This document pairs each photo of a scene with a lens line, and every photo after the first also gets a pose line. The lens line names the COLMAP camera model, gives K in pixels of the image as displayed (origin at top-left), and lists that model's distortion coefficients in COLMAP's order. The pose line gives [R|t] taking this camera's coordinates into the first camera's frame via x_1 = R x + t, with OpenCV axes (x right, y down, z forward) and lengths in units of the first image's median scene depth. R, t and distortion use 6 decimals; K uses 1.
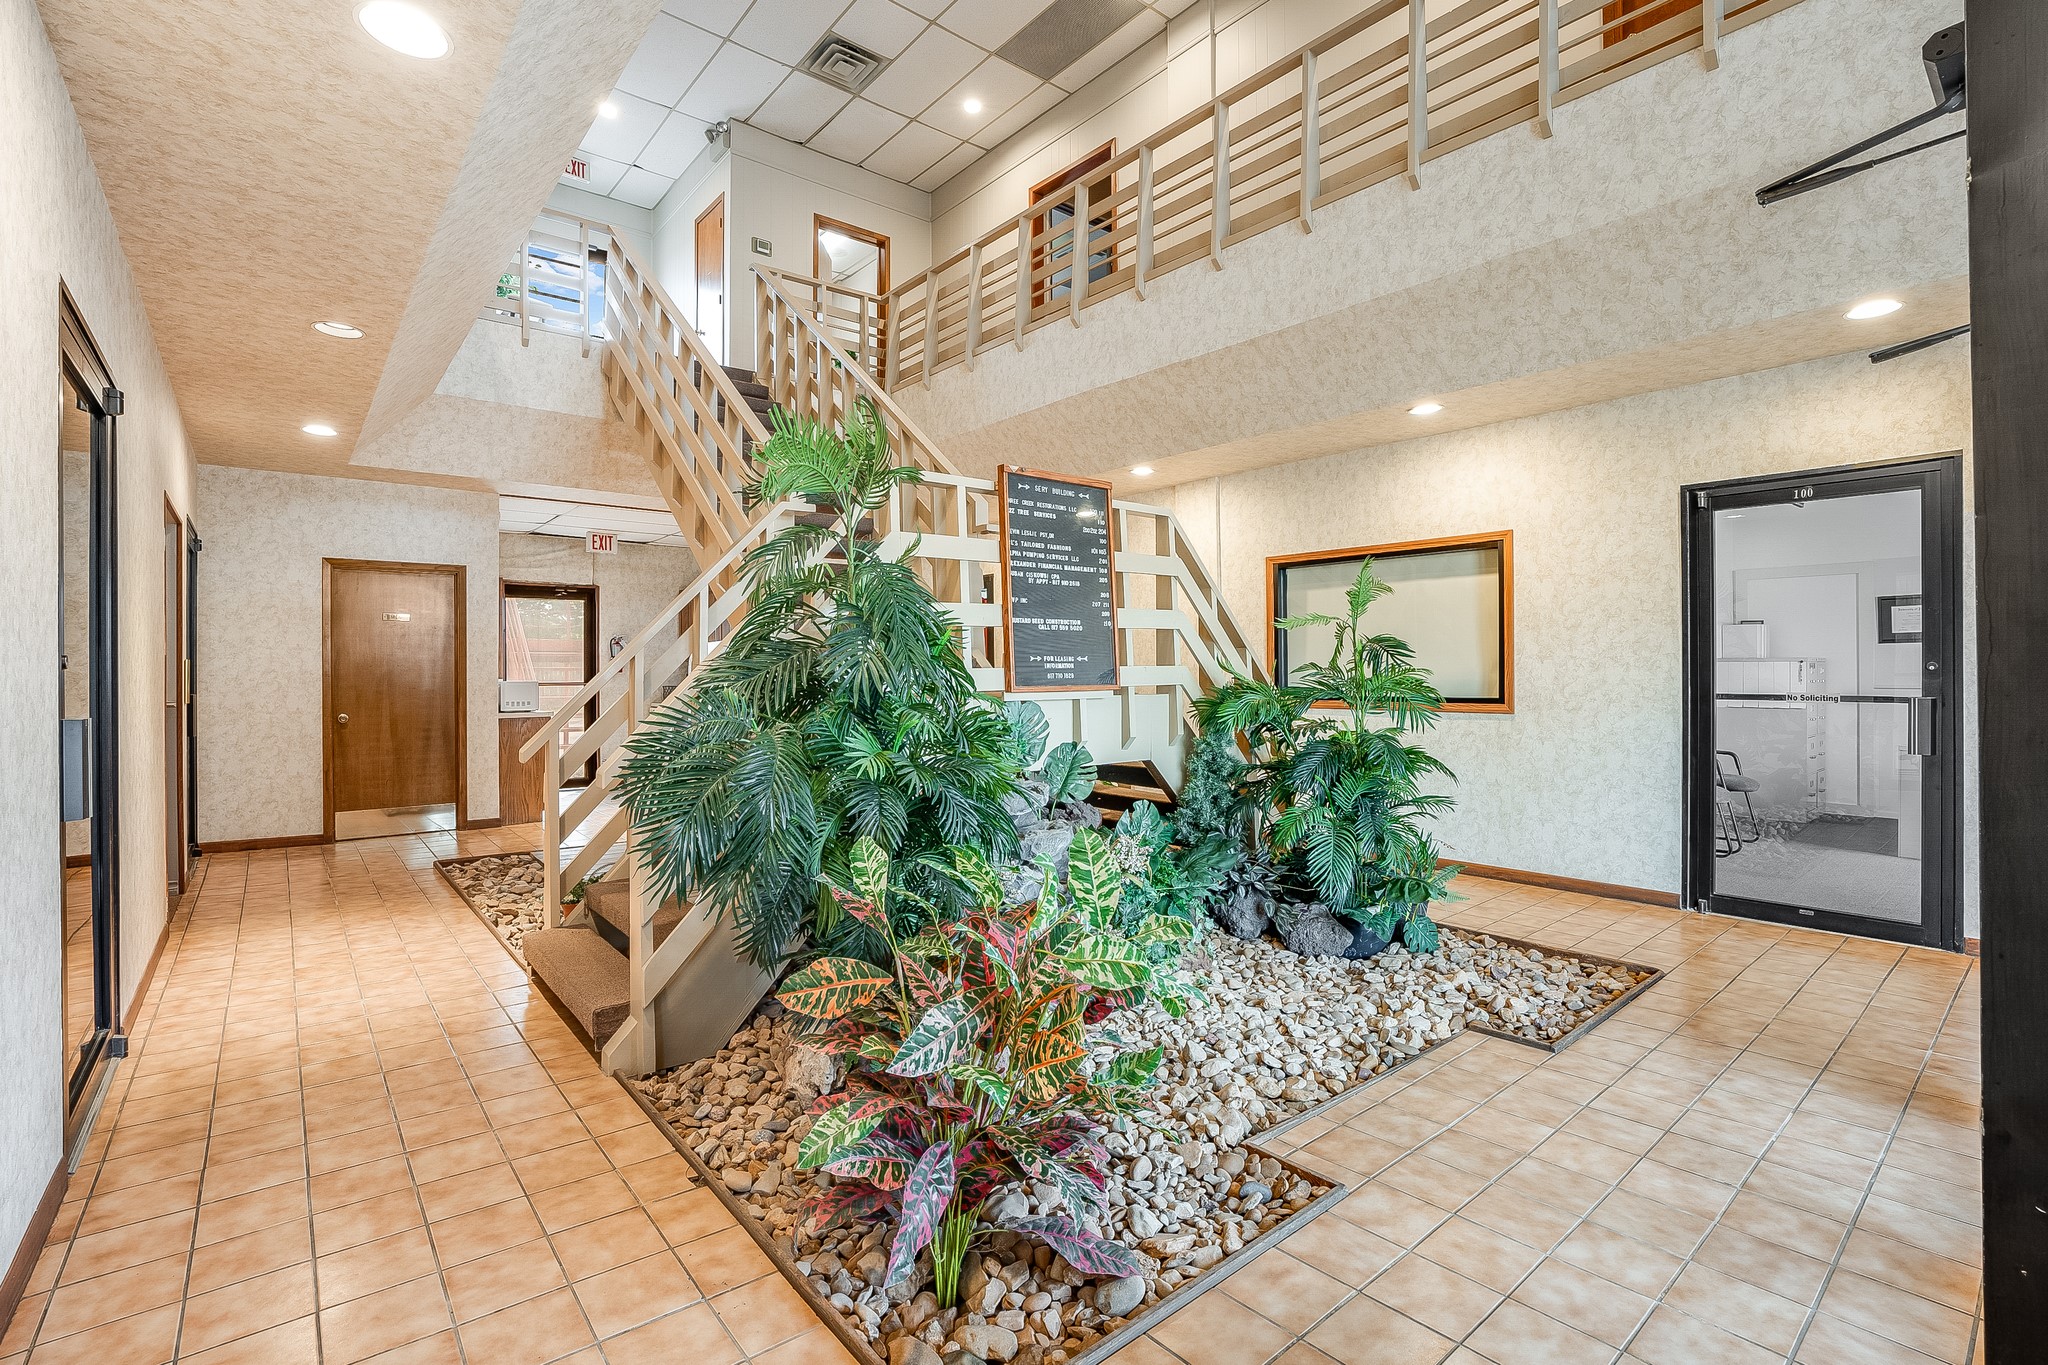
lens RADIAL K [[925.8, 0, 1017.2], [0, 925.8, 678.6], [0, 0, 1]] dist [-0.044171, 0.011146]
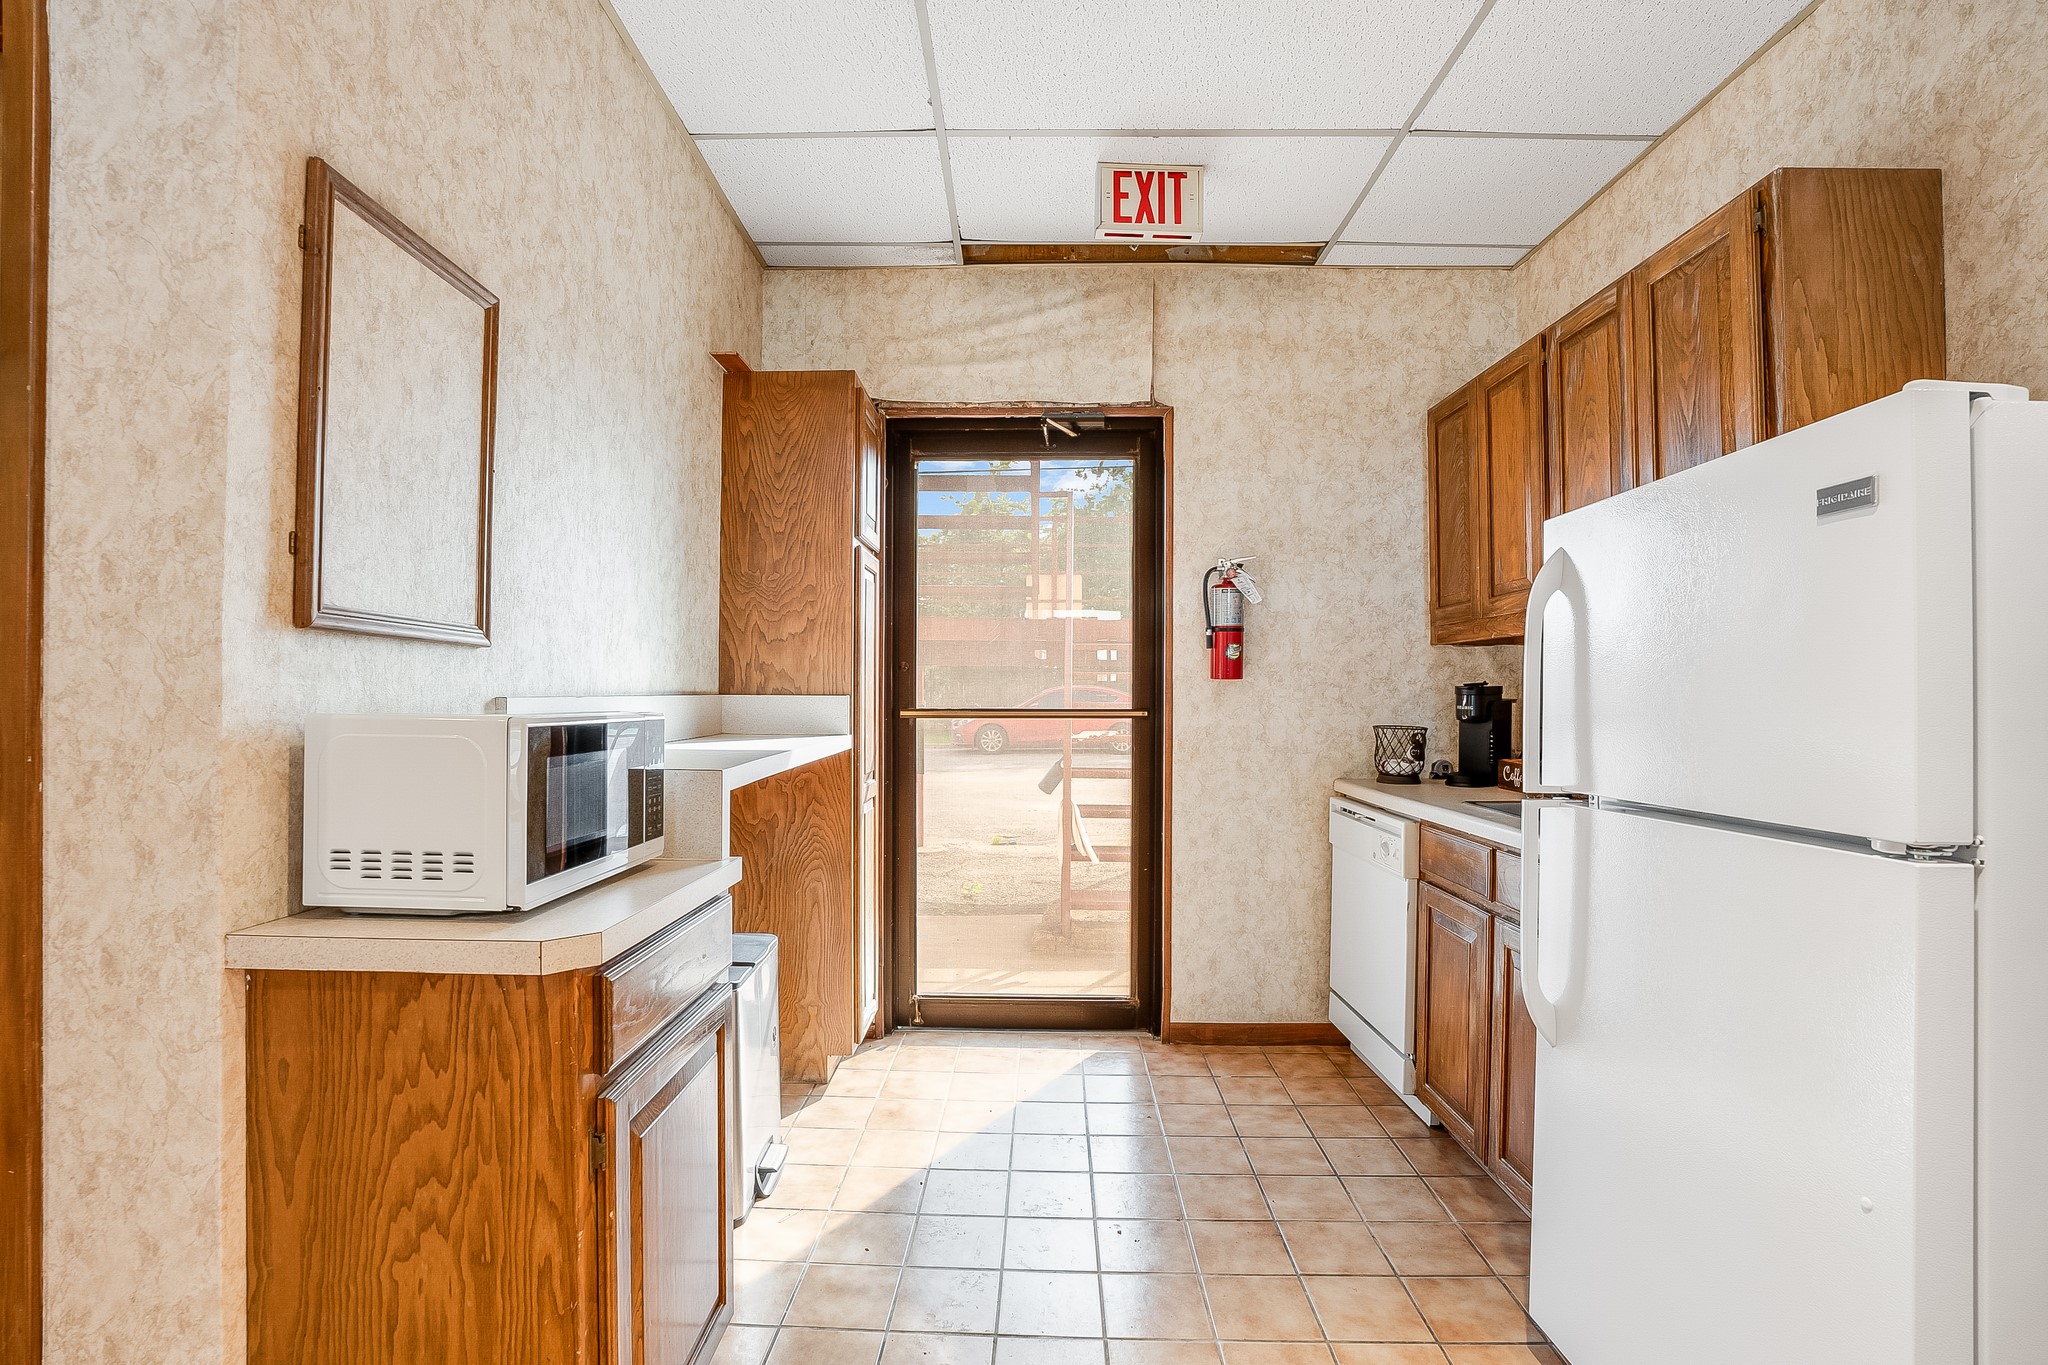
lens RADIAL K [[925.8, 0, 1013.7], [0, 925.8, 682.7], [0, 0, 1]] dist [-0.044171, 0.011146]
pose [[0.749550, -0.000646, -0.661948, -0.500088], [-0.012925, 0.999795, -0.015611, -0.000072], [0.661822, 0.020257, 0.749387, 1.270068]]
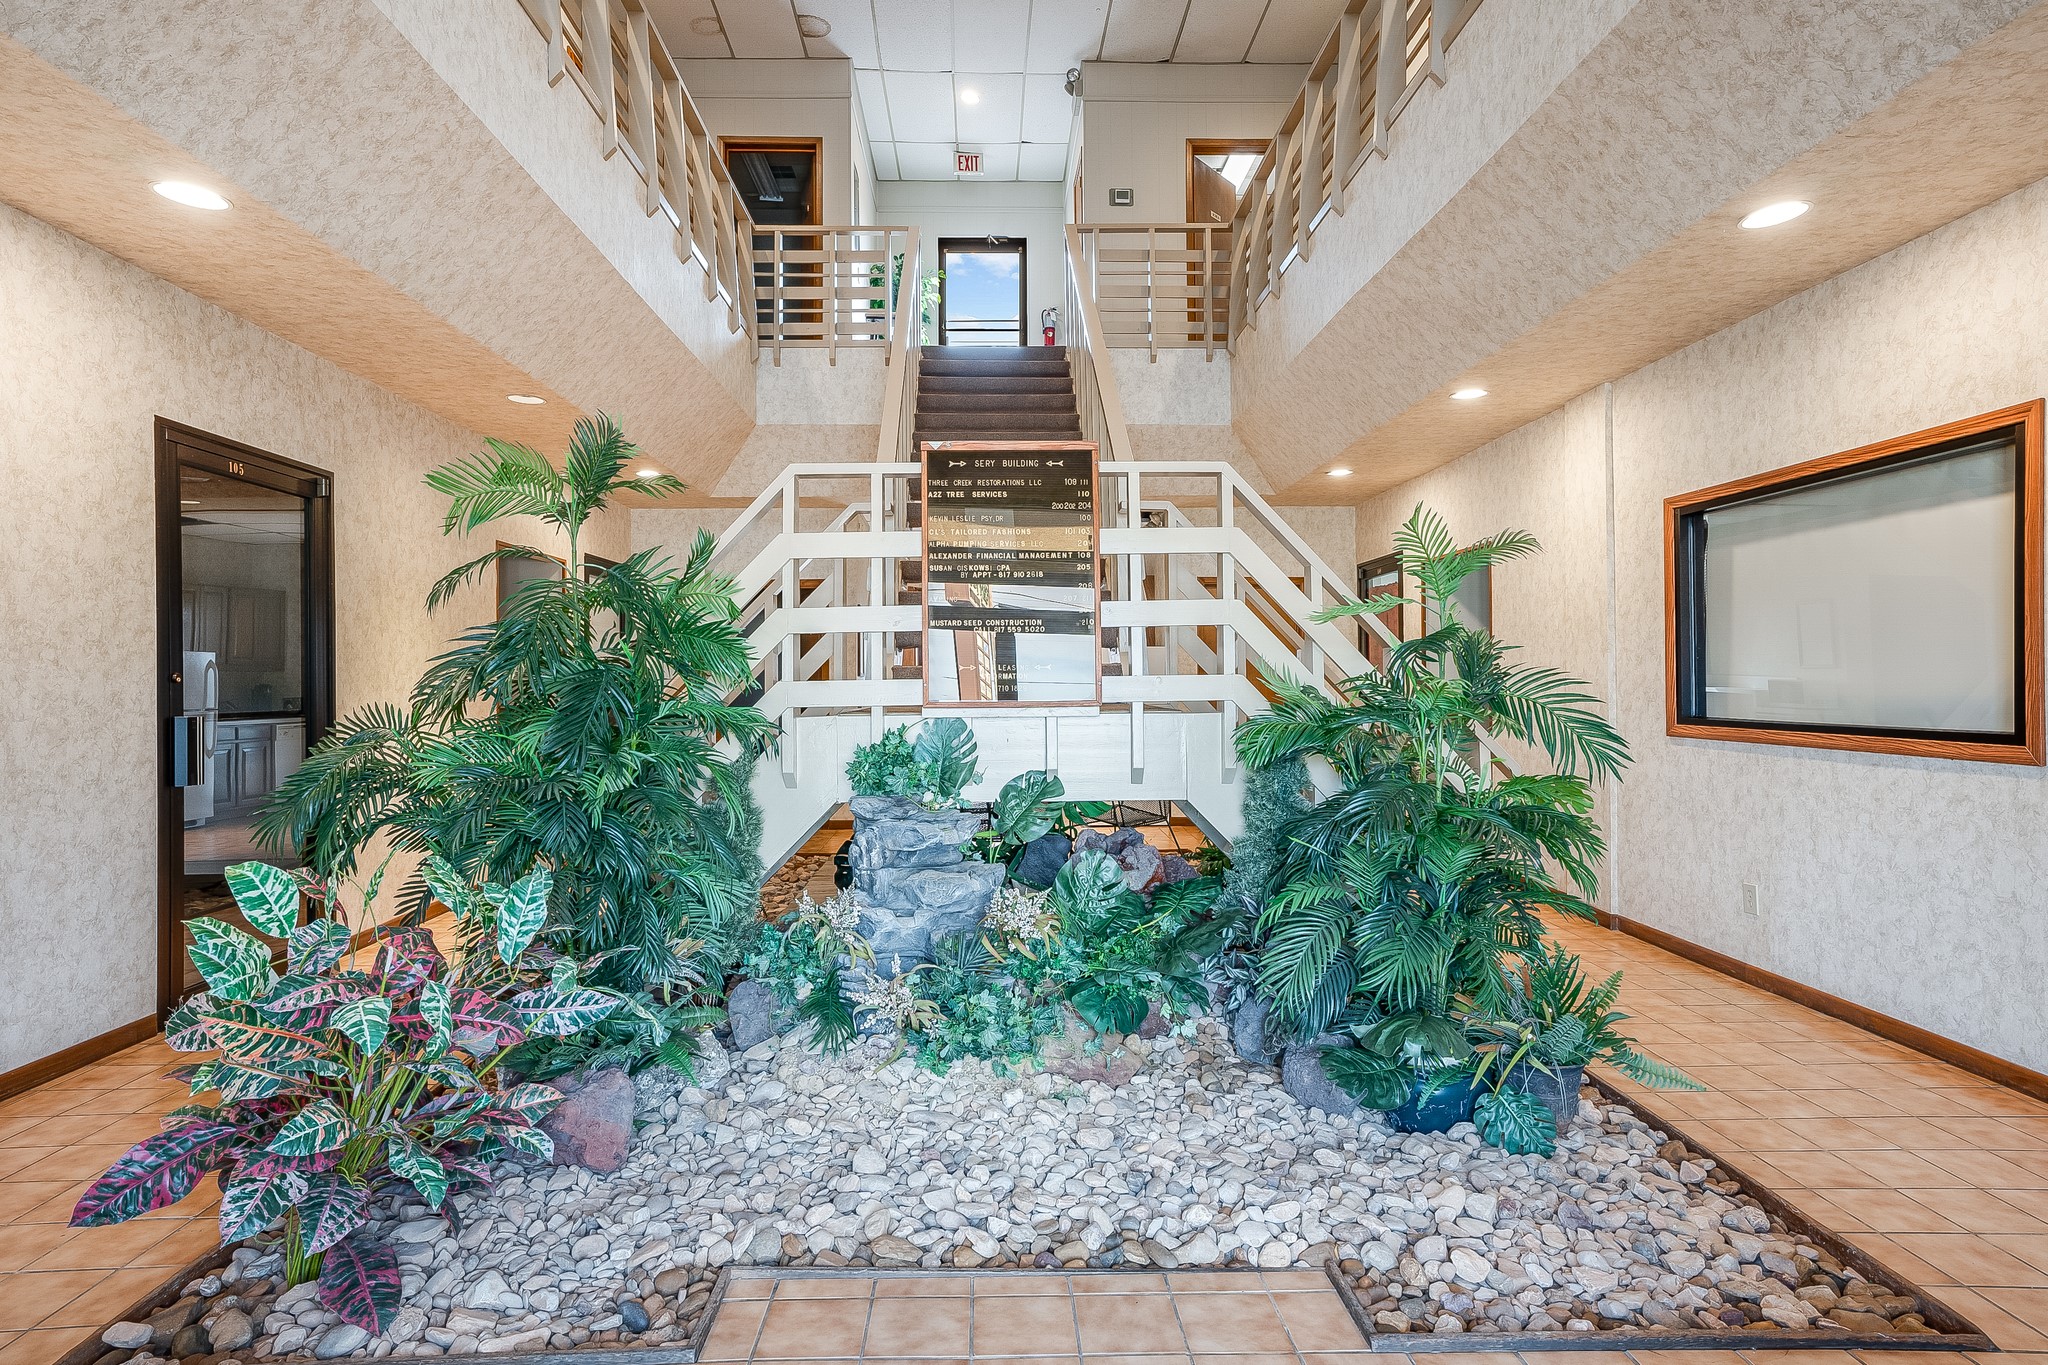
lens RADIAL K [[1087.3, 0, 1023.1], [0, 1087.3, 685.4], [0, 0, 1]] dist [0.007919, 0.007735]
pose [[0.791268, 0.004443, -0.611454, 0.441974], [-0.003763, 0.999990, 0.002396, -0.004888], [0.611458, 0.000405, 0.791277, 0.166490]]
